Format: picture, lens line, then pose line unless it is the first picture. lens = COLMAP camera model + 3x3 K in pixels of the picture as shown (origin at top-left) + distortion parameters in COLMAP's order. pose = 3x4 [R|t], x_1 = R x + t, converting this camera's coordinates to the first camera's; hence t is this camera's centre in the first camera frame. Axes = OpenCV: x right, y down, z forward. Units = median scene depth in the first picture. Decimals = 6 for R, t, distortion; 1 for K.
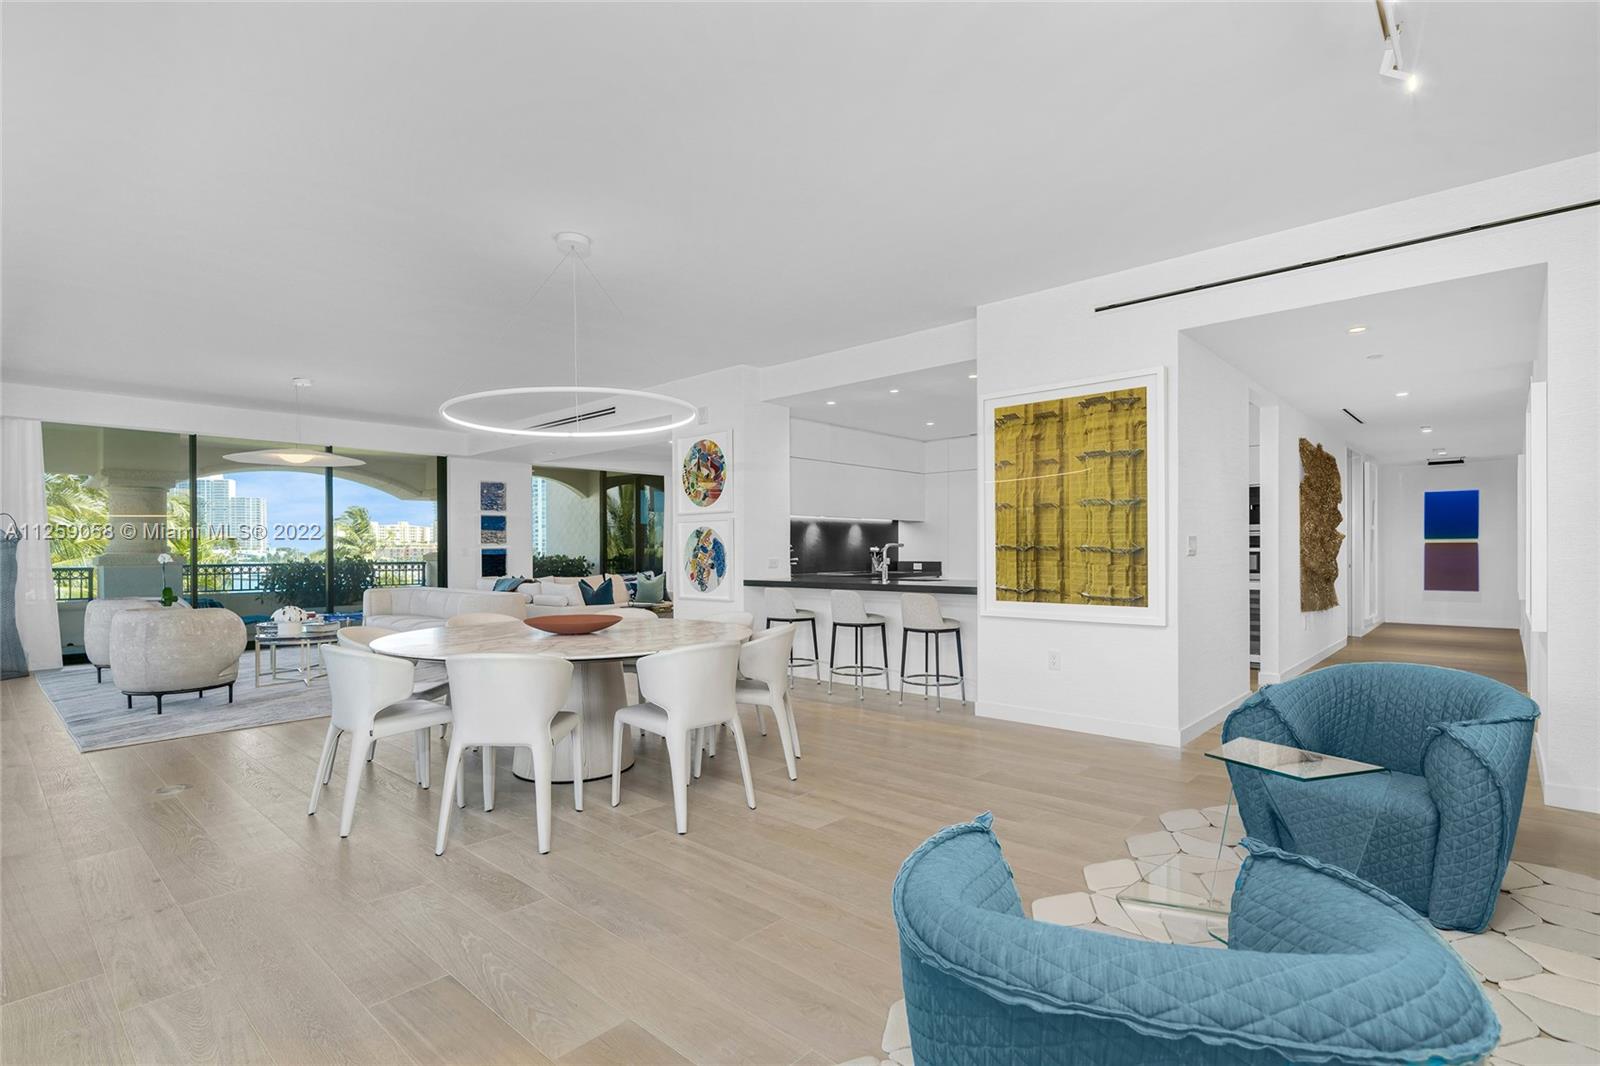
lens RADIAL K [[782.5, 0, 796.4], [0, 782.5, 543.9], [0, 0, 1]] dist [0.001747, 0.000211]
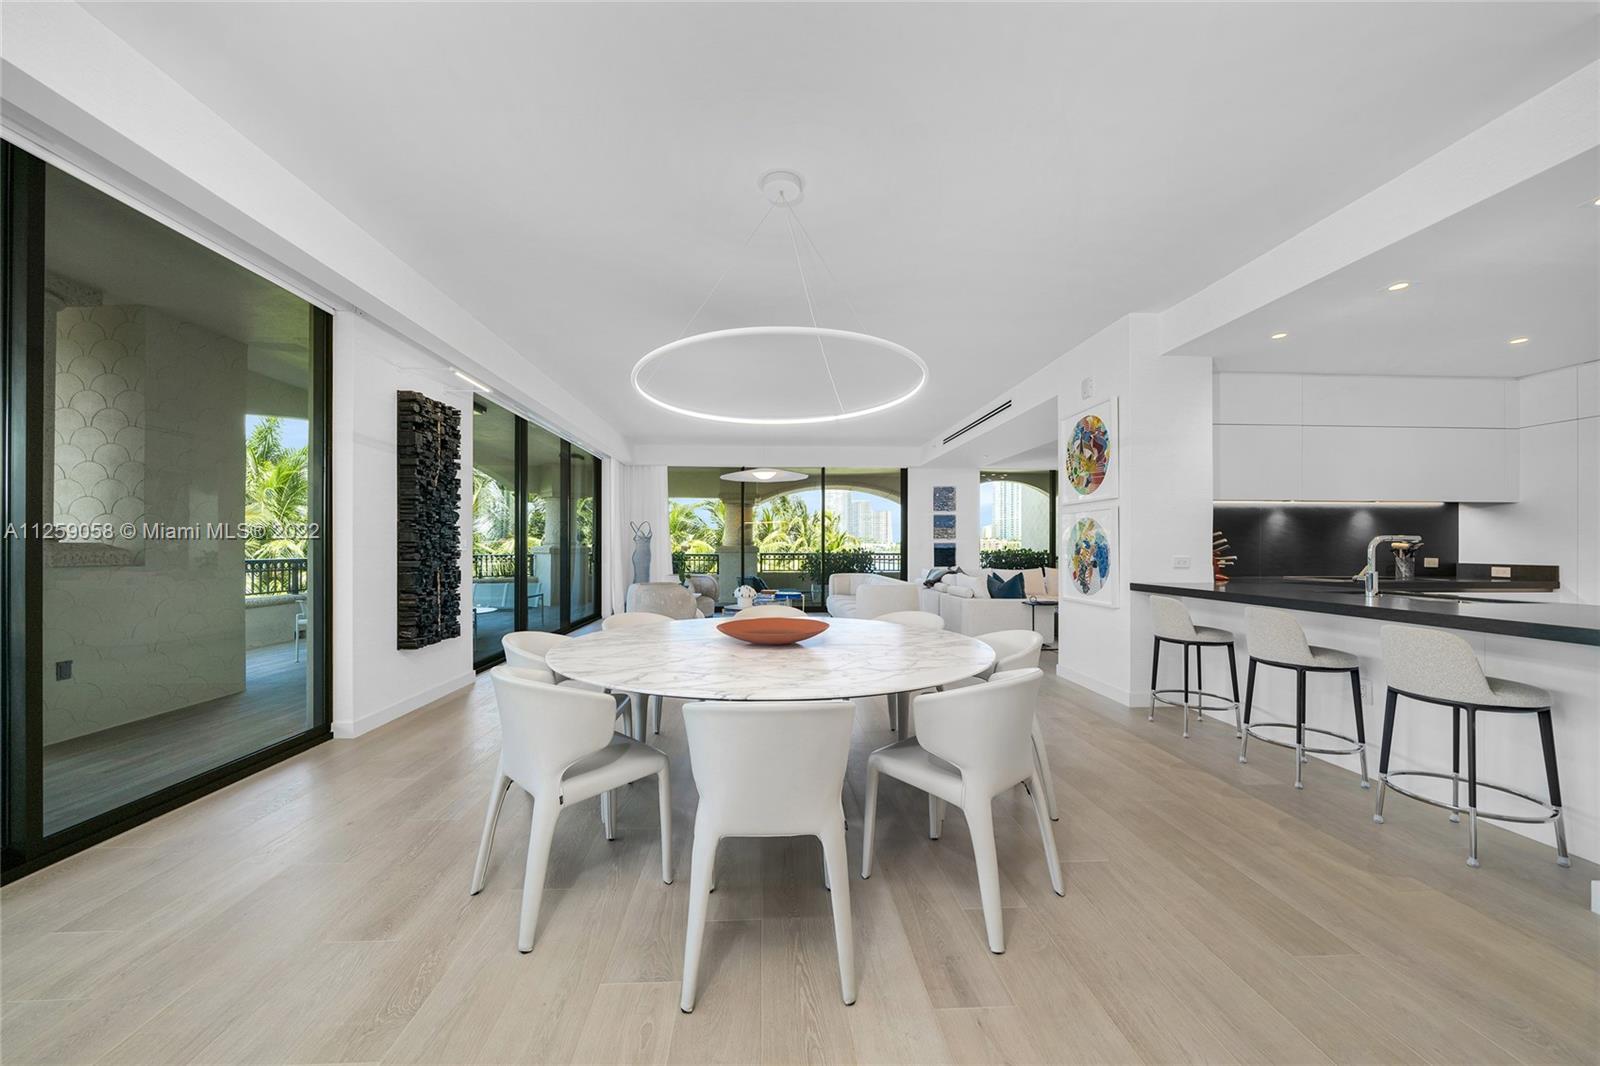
lens RADIAL K [[584.0, 0, 789.7], [0, 584.0, 540.1], [0, 0, 1]] dist [-0.000616, 0.000019]
pose [[0.705801, -0.001810, -0.708407, 0.107285], [0.002234, 0.999997, -0.000329, 0.001952], [0.708406, -0.001350, 0.705804, 0.329202]]
